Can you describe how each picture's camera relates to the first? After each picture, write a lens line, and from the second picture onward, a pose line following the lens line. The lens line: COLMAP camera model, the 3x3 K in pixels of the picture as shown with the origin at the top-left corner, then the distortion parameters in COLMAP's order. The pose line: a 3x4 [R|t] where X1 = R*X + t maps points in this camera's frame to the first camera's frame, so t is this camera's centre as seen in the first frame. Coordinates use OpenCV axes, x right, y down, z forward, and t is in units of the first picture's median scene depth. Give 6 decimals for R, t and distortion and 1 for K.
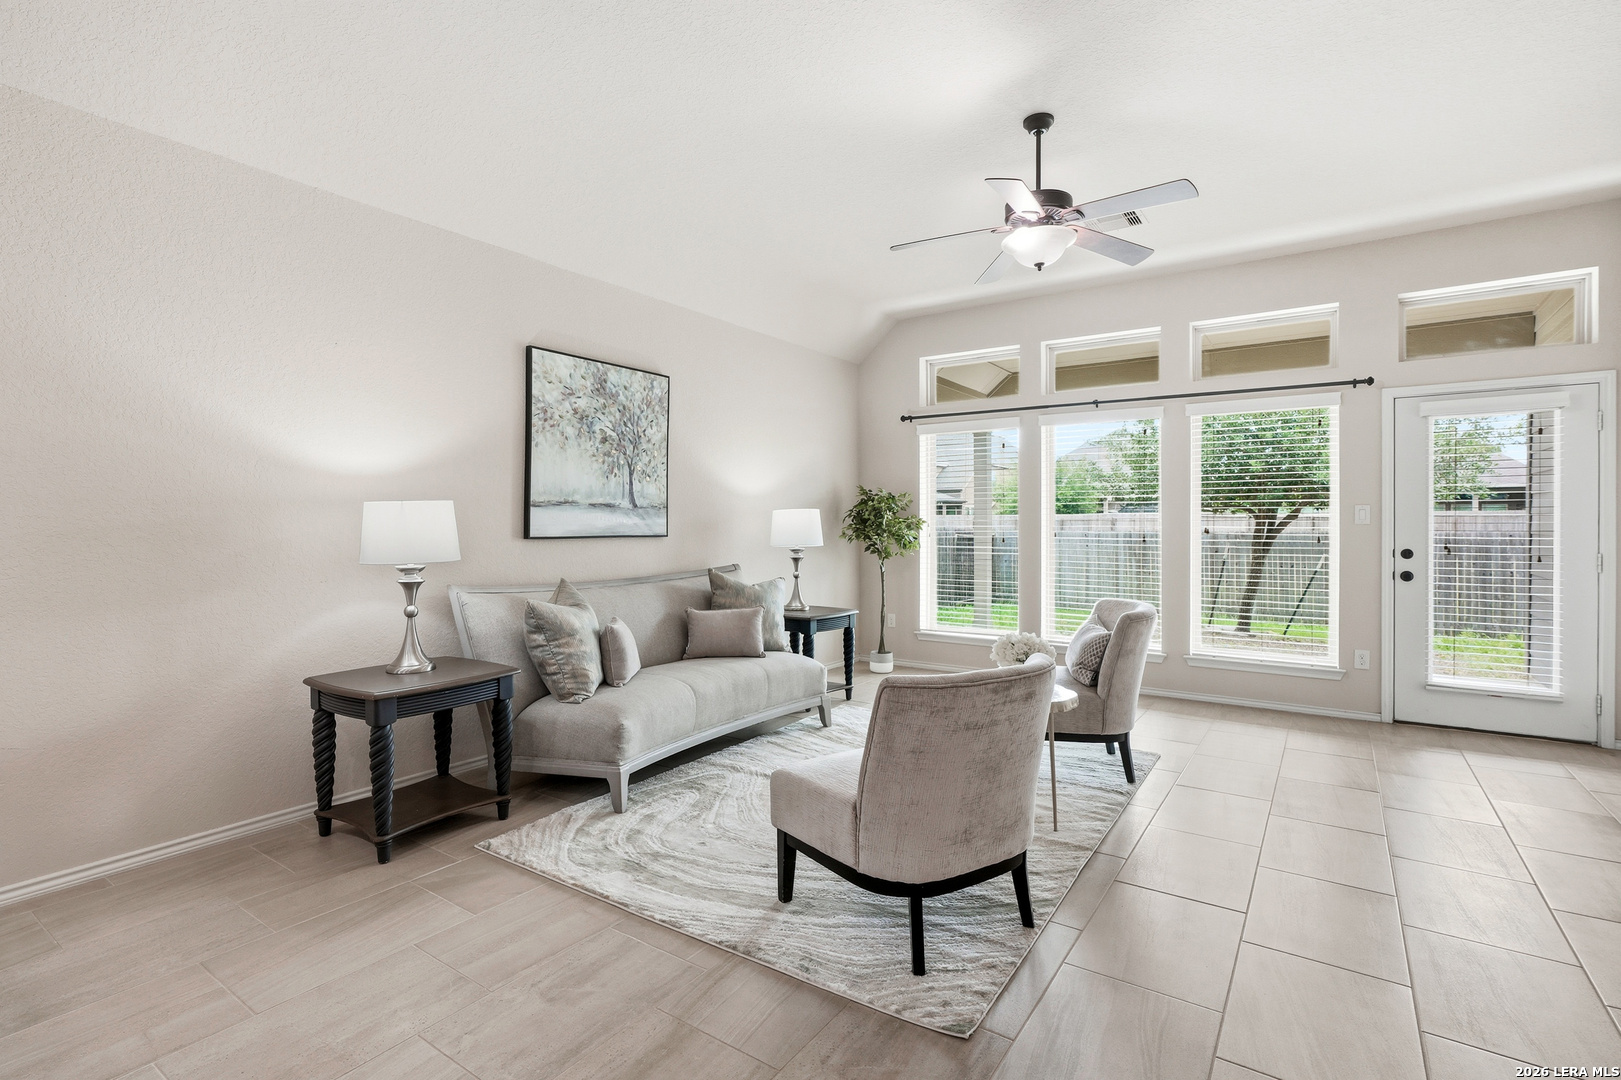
lens RADIAL K [[763.2, 0, 809.9], [0, 763.2, 529.1], [0, 0, 1]] dist [-0.004953, 0.001040]
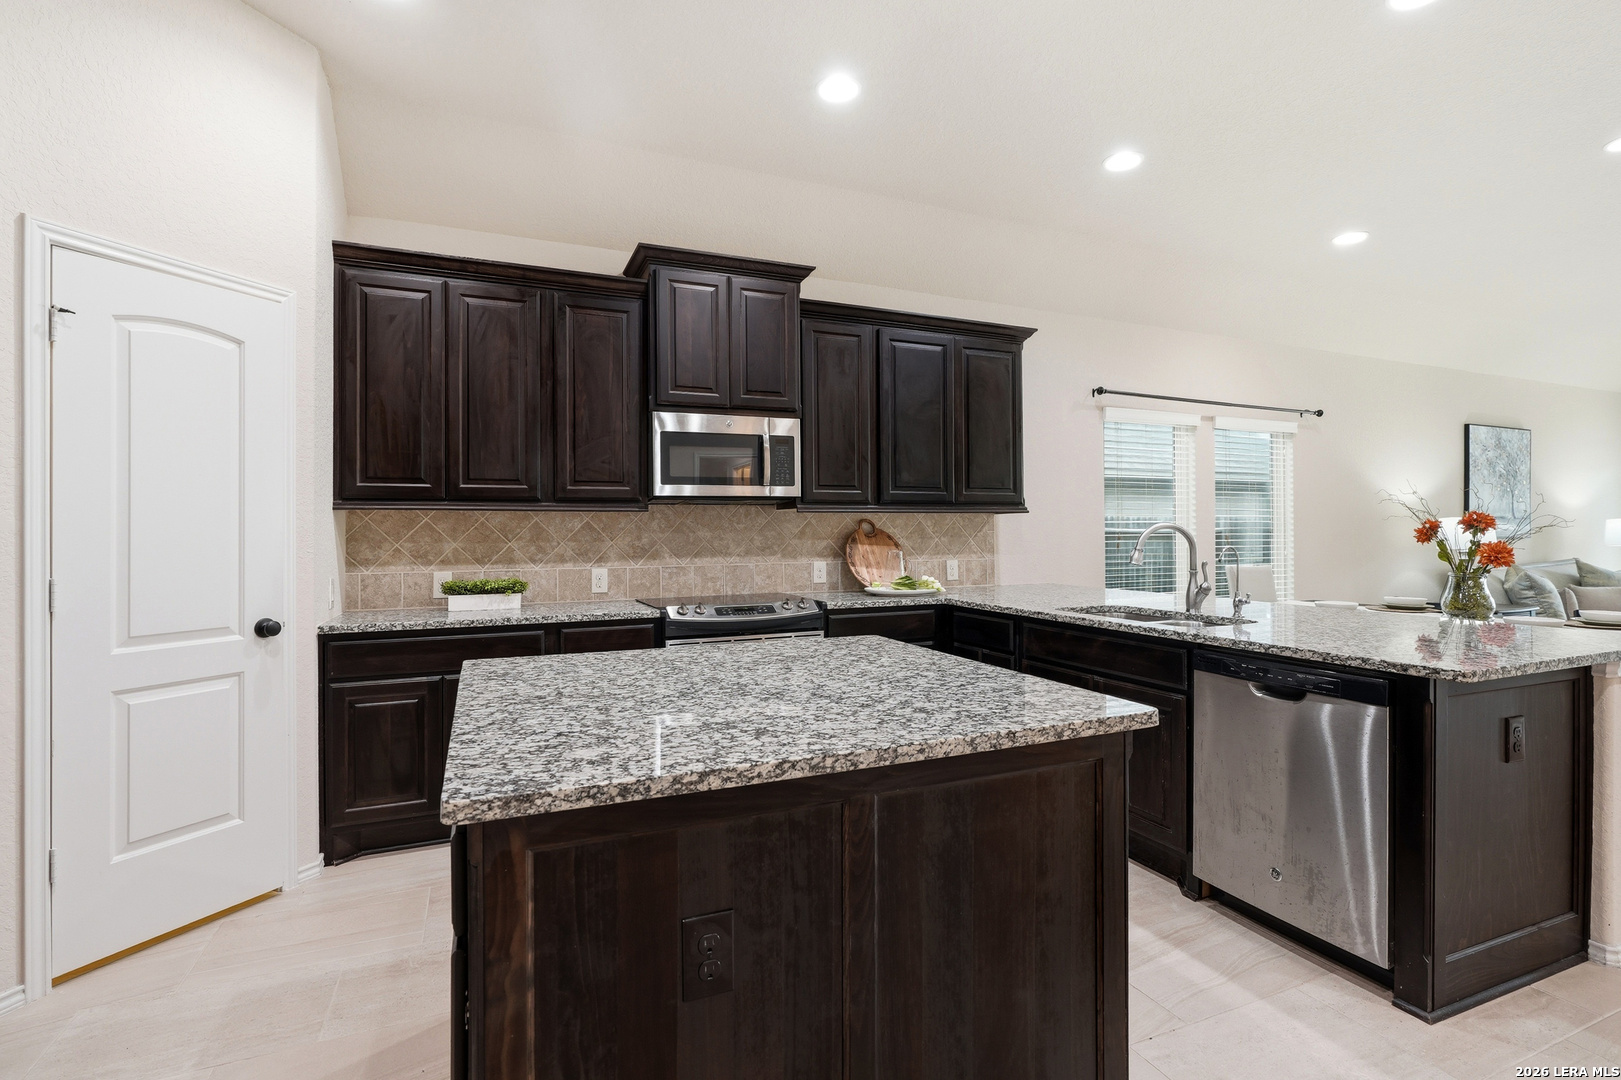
lens RADIAL K [[760.6, 0, 815.8], [0, 760.6, 534.2], [0, 0, 1]] dist [-0.010043, 0.004860]
pose [[0.848770, -0.001374, -0.528760, -0.634114], [-0.000567, 0.999994, -0.003509, 0.008767], [0.528761, 0.003279, 0.848764, -1.058723]]
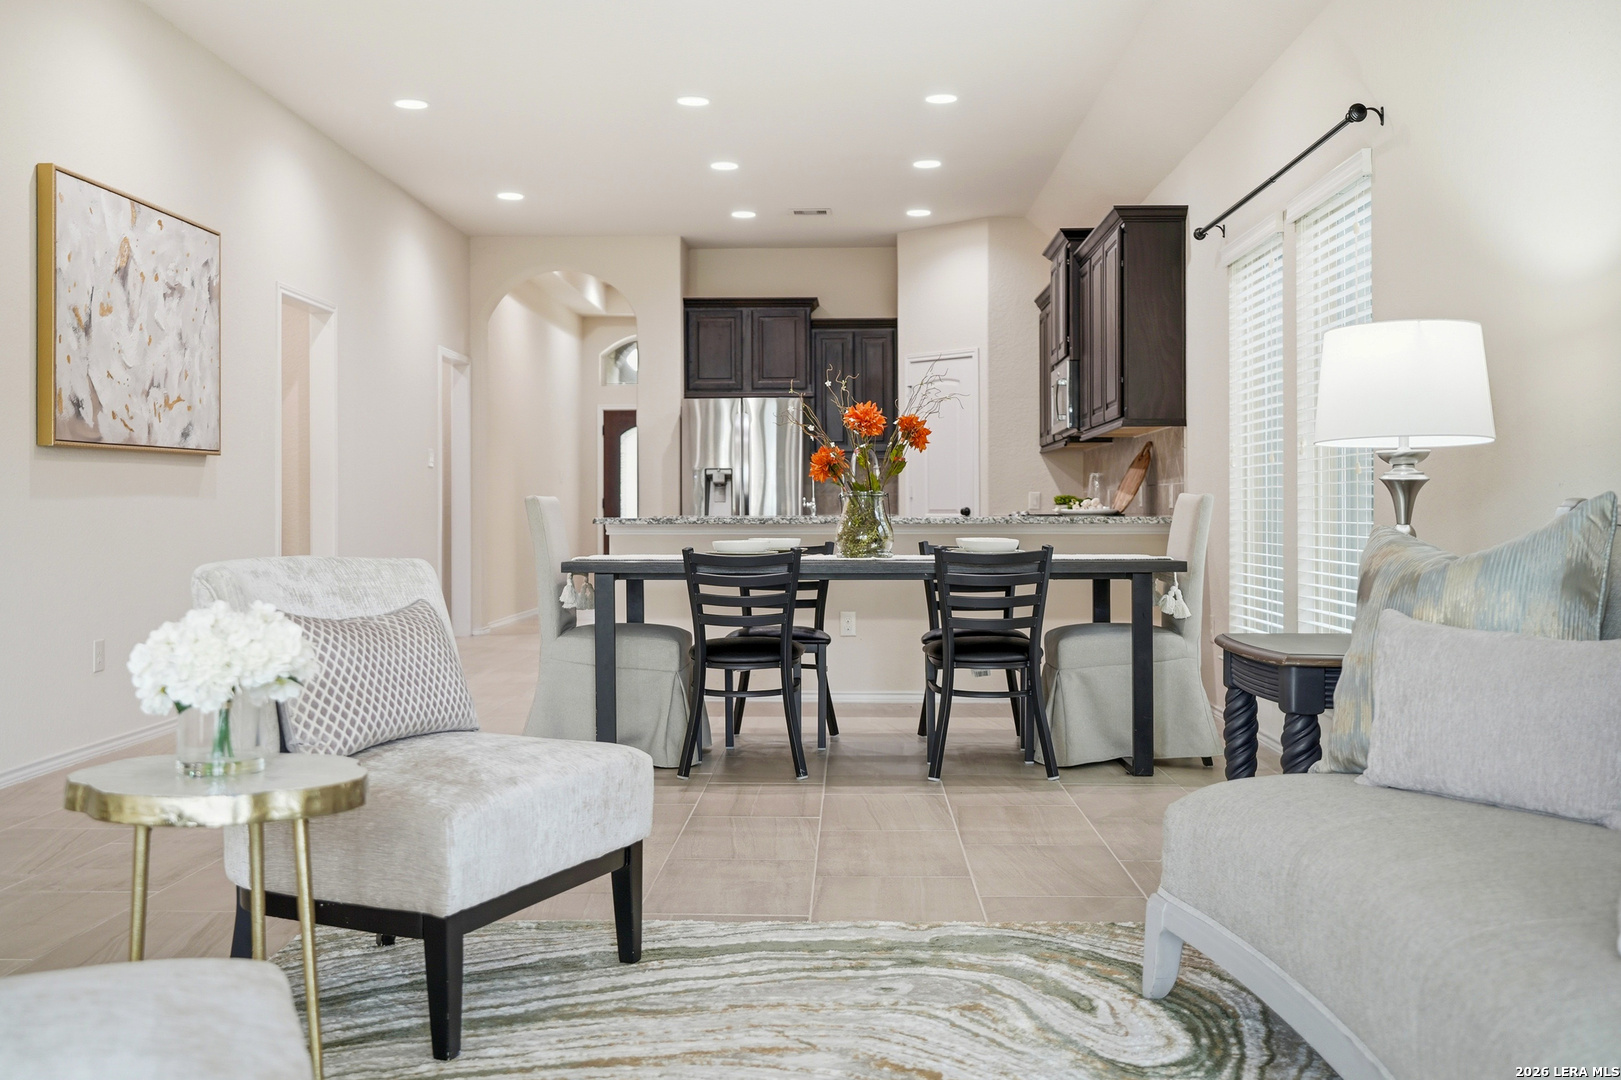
lens RADIAL K [[1613.7, 0, 809.4], [0, 1613.7, 496.9], [0, 0, 1]] dist [0.005335, -0.001482]
pose [[-0.838840, -0.002596, -0.544373, 0.312374], [-0.001771, 0.999996, -0.002040, 0.058339], [0.544376, -0.000748, -0.838841, 1.203473]]
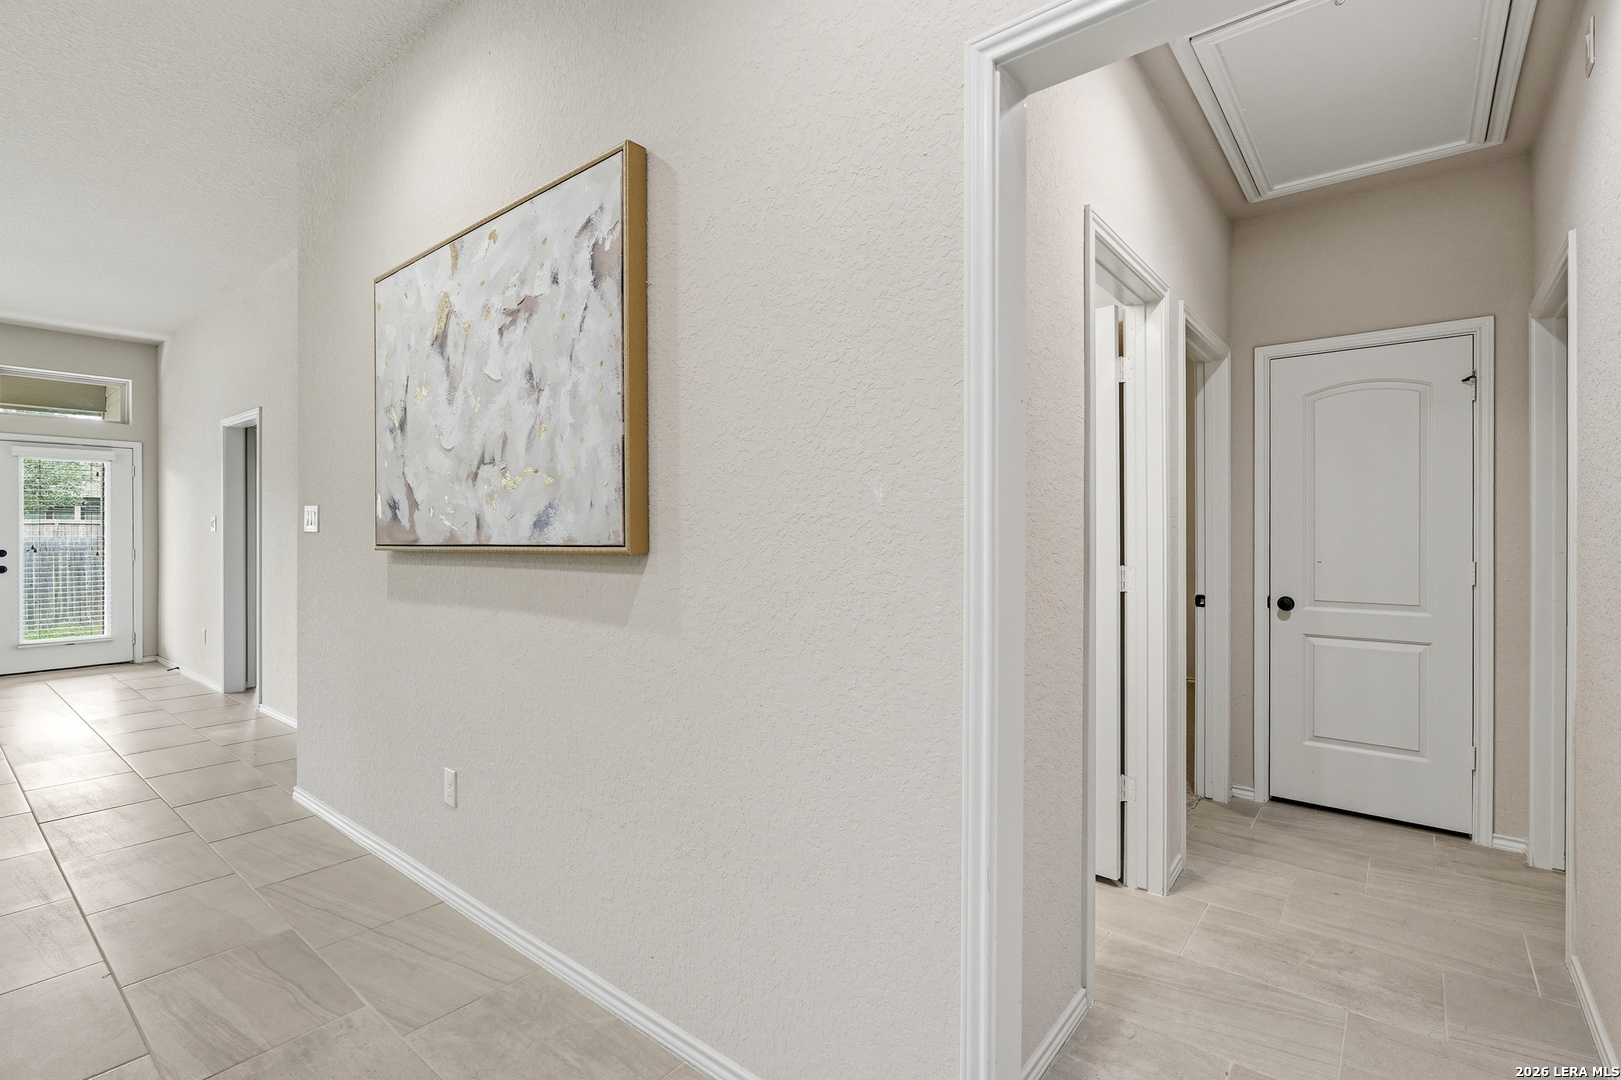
lens RADIAL K [[747.4, 0, 806.3], [0, 747.4, 529.7], [0, 0, 1]] dist [-0.014287, 0.005288]
pose [[0.077712, 0.002354, 0.996973, -0.455016], [0.006888, 0.999972, -0.002898, 0.003875], [-0.996952, 0.007092, 0.077693, -0.577687]]
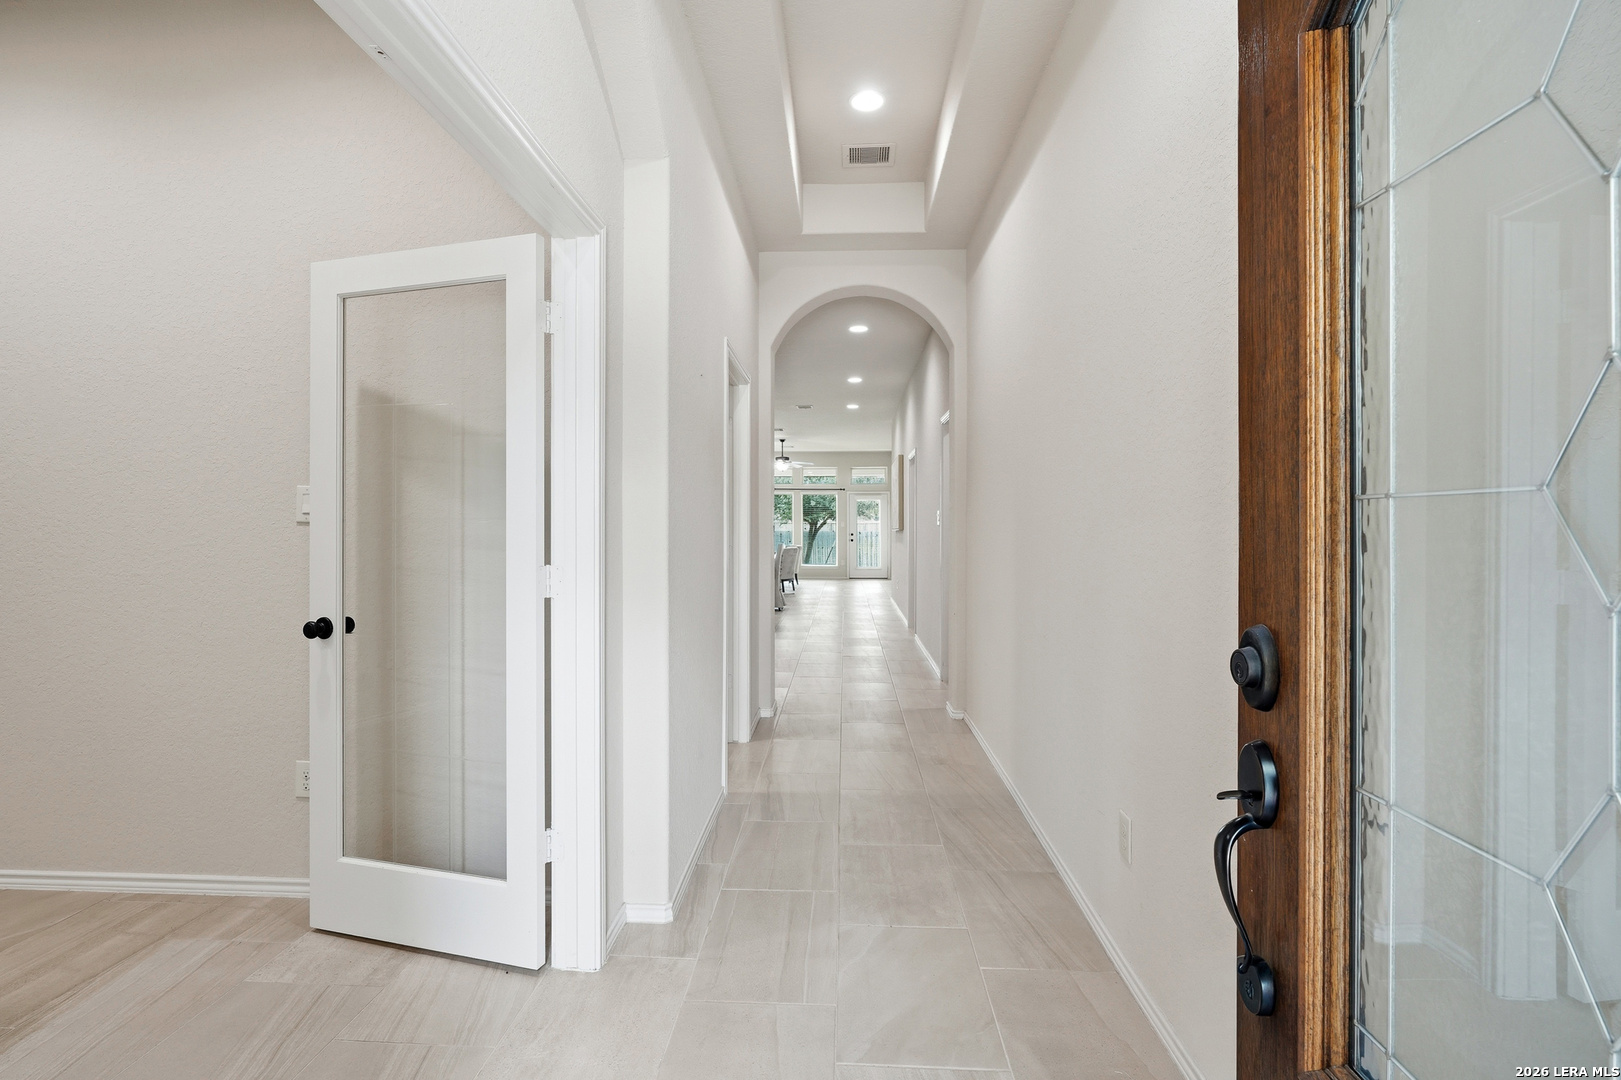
lens RADIAL K [[747.4, 0, 806.3], [0, 747.4, 529.7], [0, 0, 1]] dist [-0.014287, 0.005288]
pose [[0.851706, 0.000492, 0.524020, -1.456145], [0.001784, 0.999991, -0.003839, 0.024236], [-0.524017, 0.004205, 0.851697, -2.190749]]
